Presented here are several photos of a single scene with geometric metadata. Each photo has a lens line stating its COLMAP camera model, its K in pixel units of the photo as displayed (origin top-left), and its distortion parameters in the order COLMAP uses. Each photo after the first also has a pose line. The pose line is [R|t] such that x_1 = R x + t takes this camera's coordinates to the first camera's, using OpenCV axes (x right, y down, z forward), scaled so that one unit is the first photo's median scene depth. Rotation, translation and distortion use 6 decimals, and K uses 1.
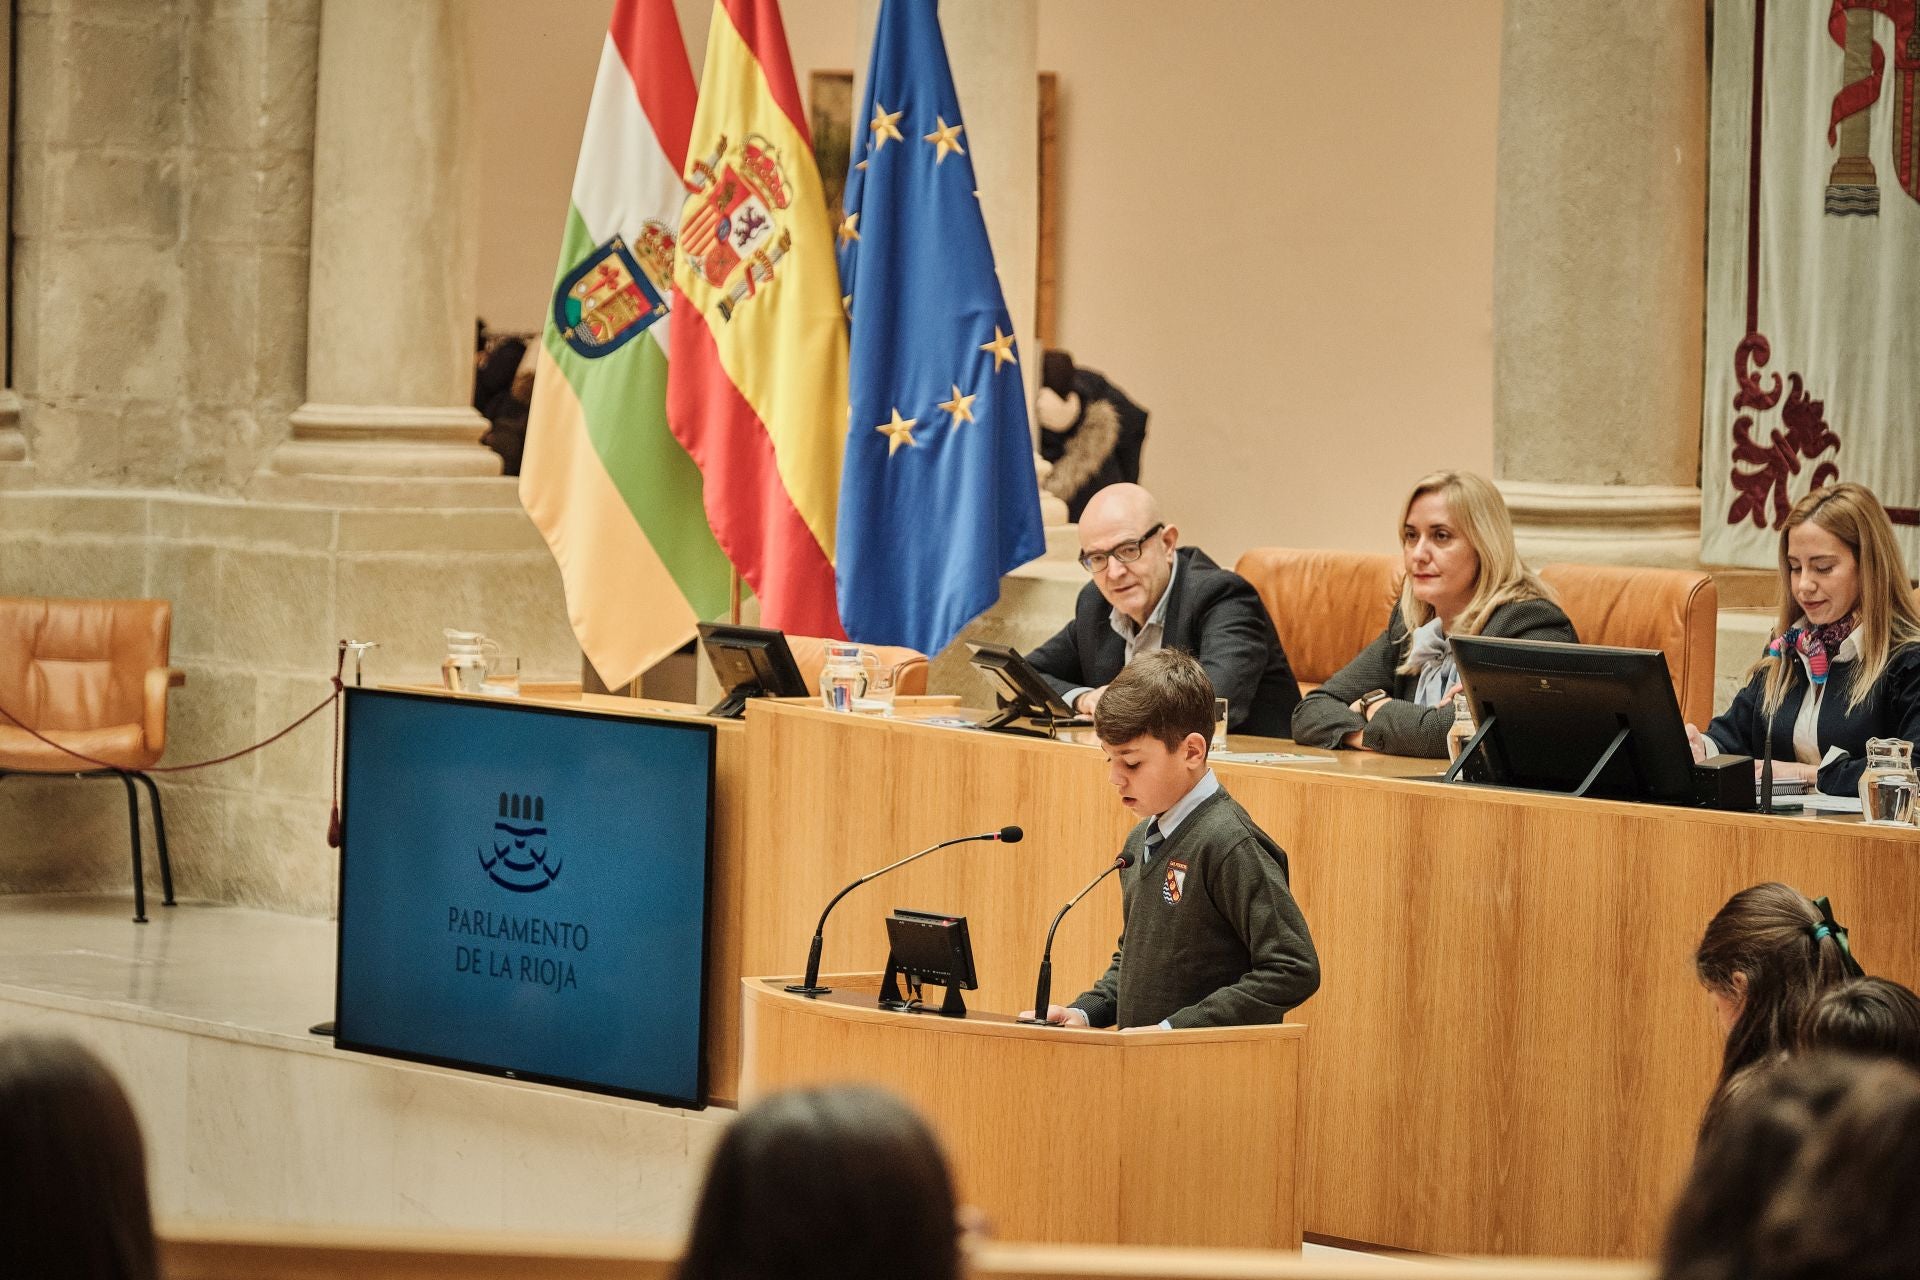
lens RADIAL K [[7728.4, 0, 967.1], [0, 7728.4, 718.3], [0, 0, 1]] dist [-0.011383, -4.613941]
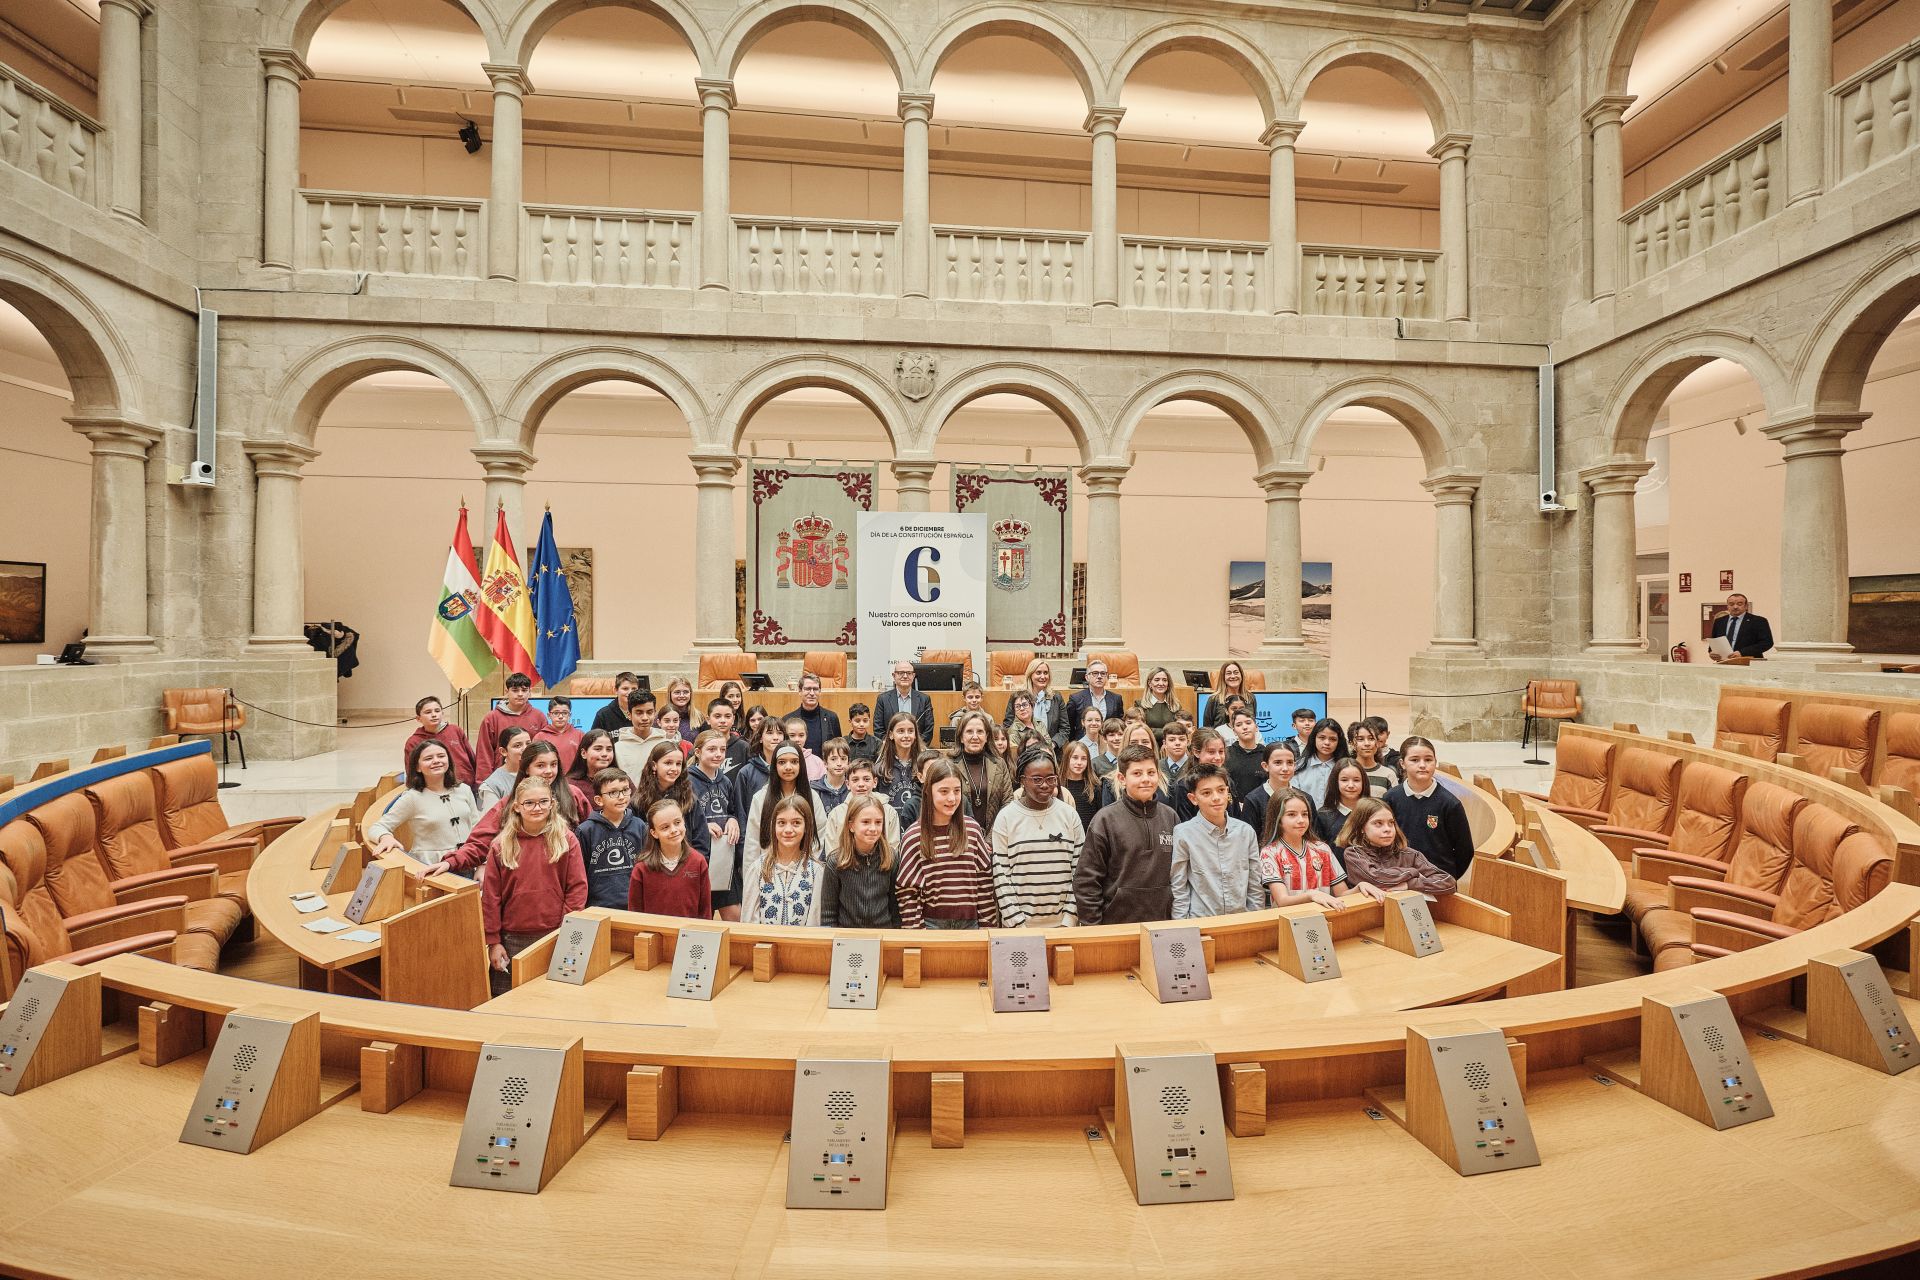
lens RADIAL K [[849.4, 0, 940.3], [0, 849.4, 630.3], [0, 0, 1]] dist [0.002041, -0.005725]
pose [[0.525305, -0.028116, 0.850450, -0.323147], [0.061253, 0.998111, -0.004836, -0.022576], [-0.848707, 0.054633, 0.526034, 0.532929]]
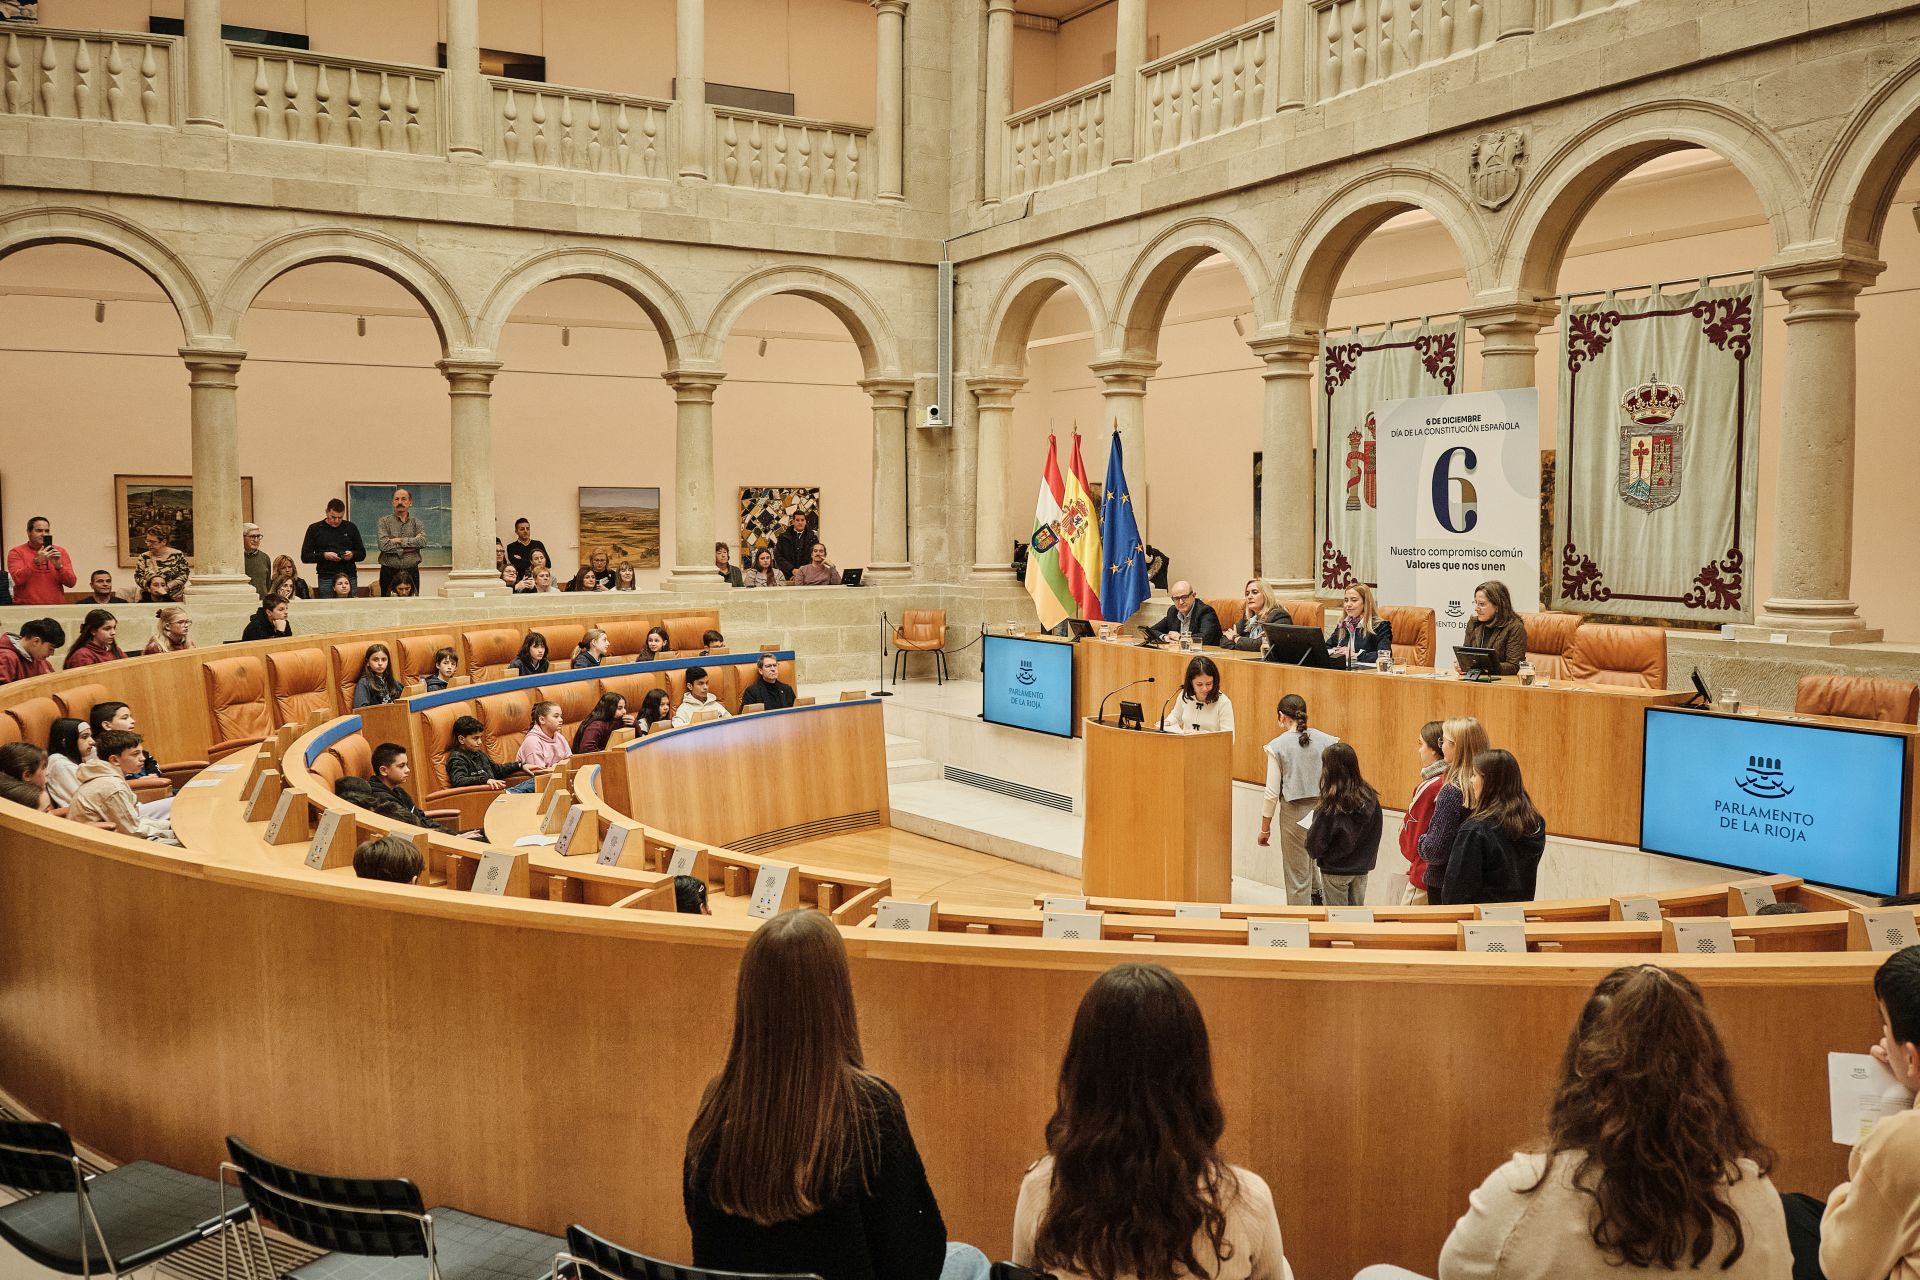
lens RADIAL K [[1517.9, 0, 960.0], [0, 1517.9, 640.0], [0, 0, 1]] dist [0.003515, -0.007079]
pose [[0.994278, -0.021935, -0.104546, -0.007196], [0.023936, 0.999553, 0.017926, -0.015426], [0.104106, -0.020326, 0.994359, 0.175755]]
